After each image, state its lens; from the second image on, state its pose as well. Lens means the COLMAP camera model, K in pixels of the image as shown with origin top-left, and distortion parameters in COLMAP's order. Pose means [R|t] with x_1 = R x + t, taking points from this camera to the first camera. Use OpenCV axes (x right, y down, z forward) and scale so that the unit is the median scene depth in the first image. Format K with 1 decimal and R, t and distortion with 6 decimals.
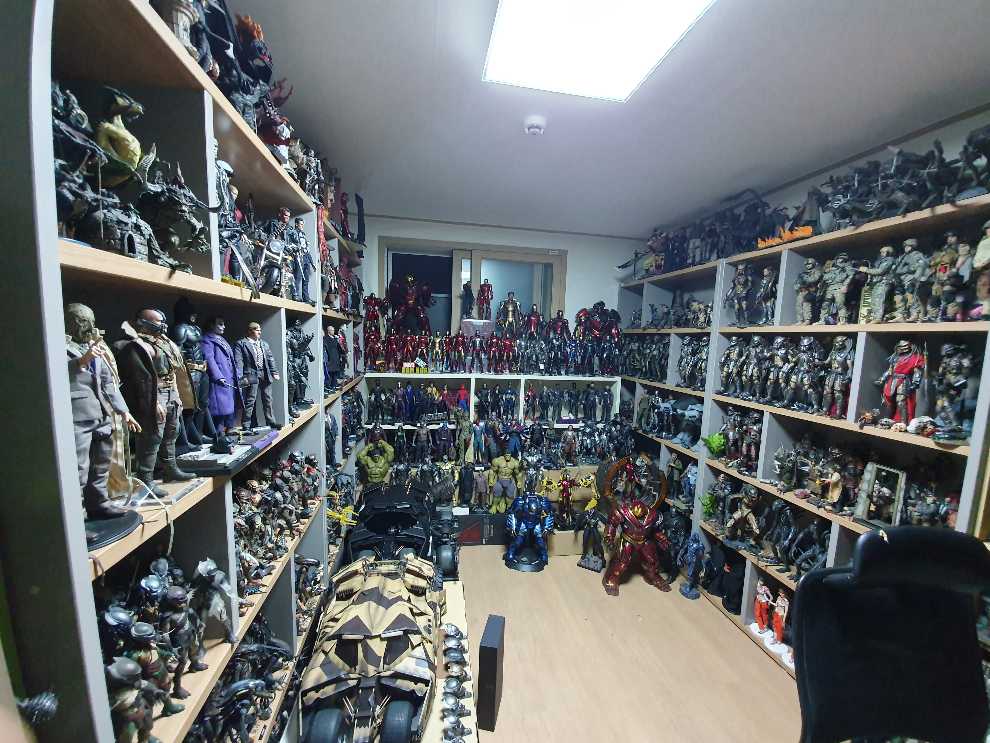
lens RADIAL K [[391.6, 0, 495.9], [0, 391.6, 378.8], [0, 0, 1]] dist [0.010376, -0.015356]
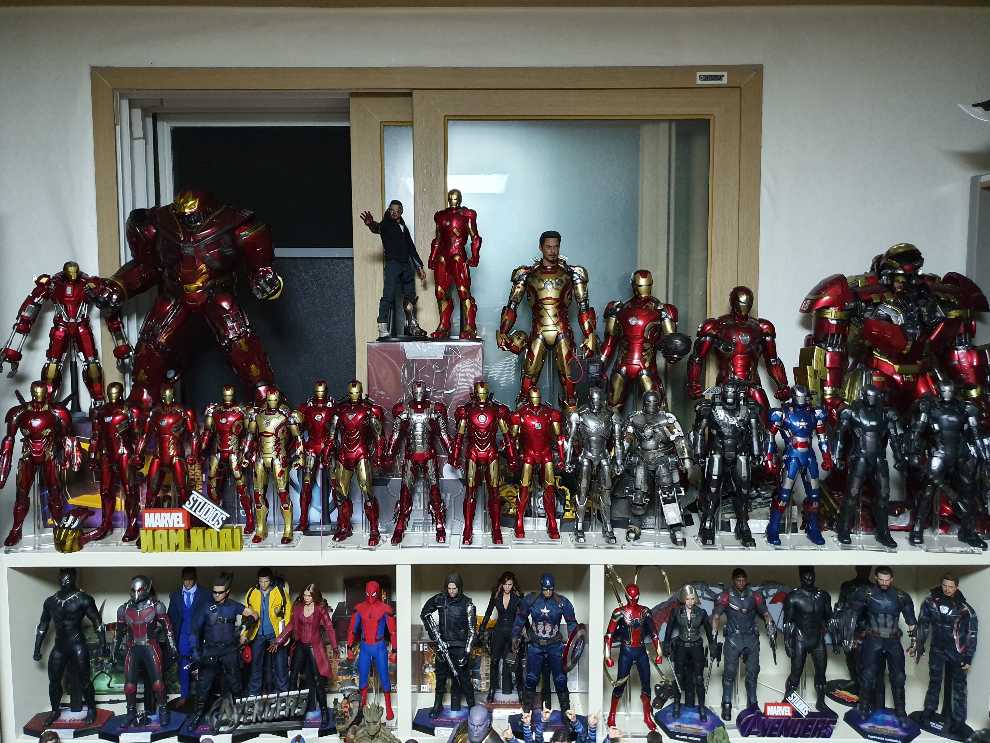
lens RADIAL K [[772.3, 0, 478.9], [0, 772.3, 369.9], [0, 0, 1]] dist [0.055390, -0.069950]
pose [[0.985219, -0.025259, -0.169424, 0.085007], [0.019458, 0.999169, -0.035809, -0.115251], [0.170188, 0.031983, 0.984892, 0.500564]]
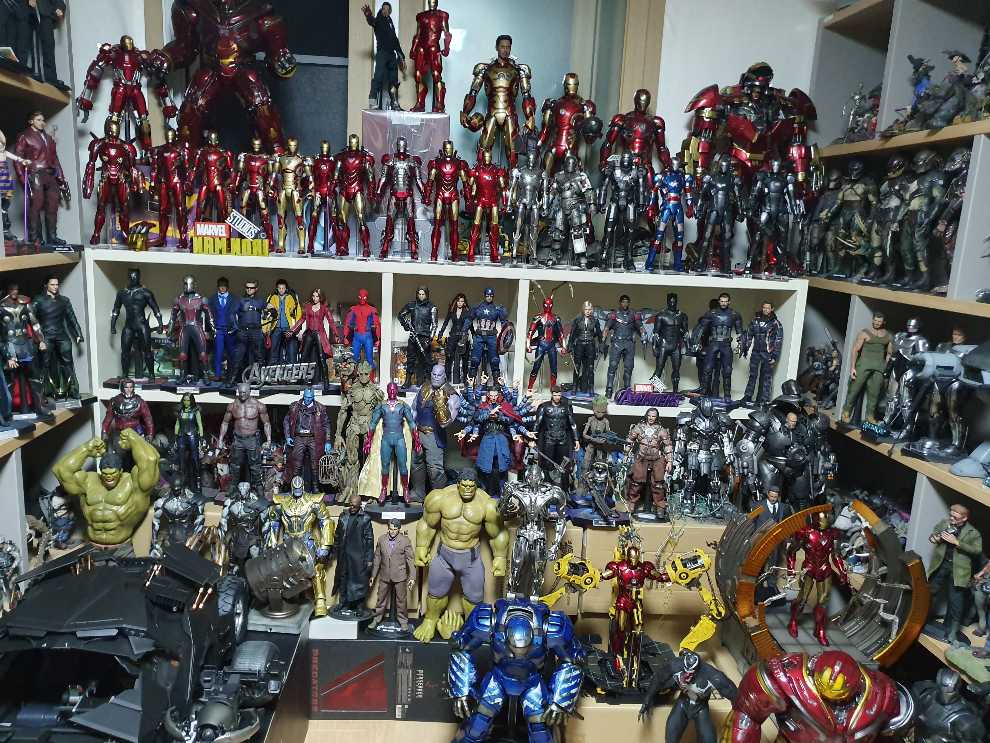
lens RADIAL K [[772.3, 0, 478.9], [0, 772.3, 369.9], [0, 0, 1]] dist [0.055390, -0.069950]
pose [[0.994511, 0.032751, -0.099375, 0.104200], [-0.025275, 0.996820, 0.075575, 0.033637], [0.101534, -0.072649, 0.992176, 0.288135]]
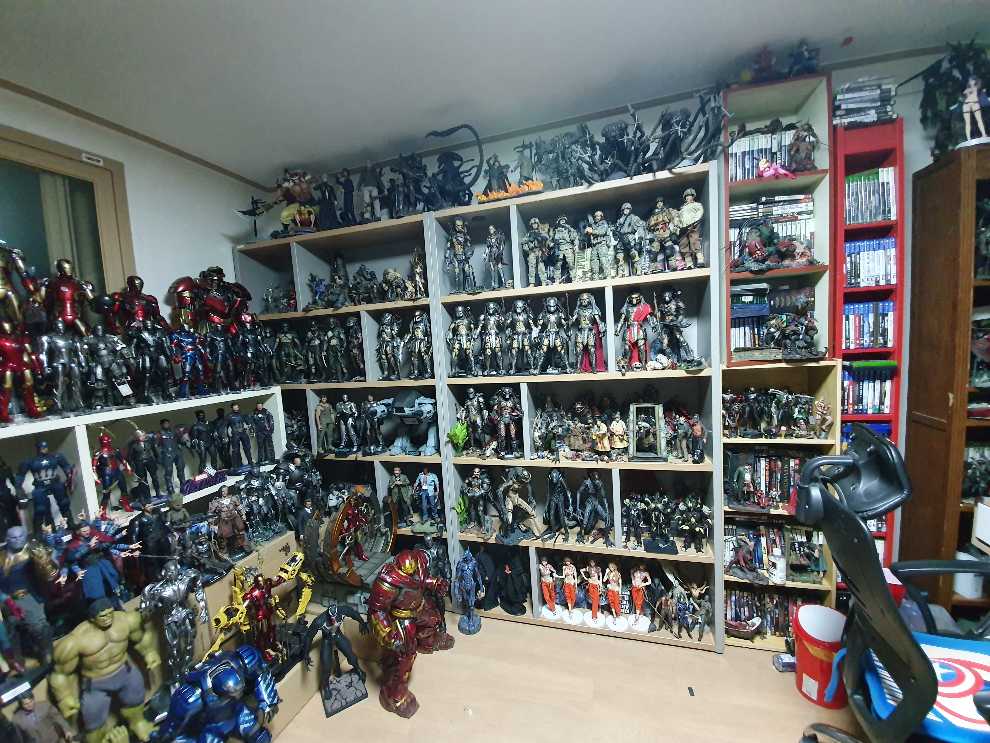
lens RADIAL K [[391.6, 0, 495.9], [0, 391.6, 378.8], [0, 0, 1]] dist [0.010376, -0.015356]
pose [[0.456292, -0.144397, 0.878036, -0.093429], [0.172908, 0.982325, 0.071692, -0.001117], [-0.872869, 0.119107, 0.473194, 0.412240]]
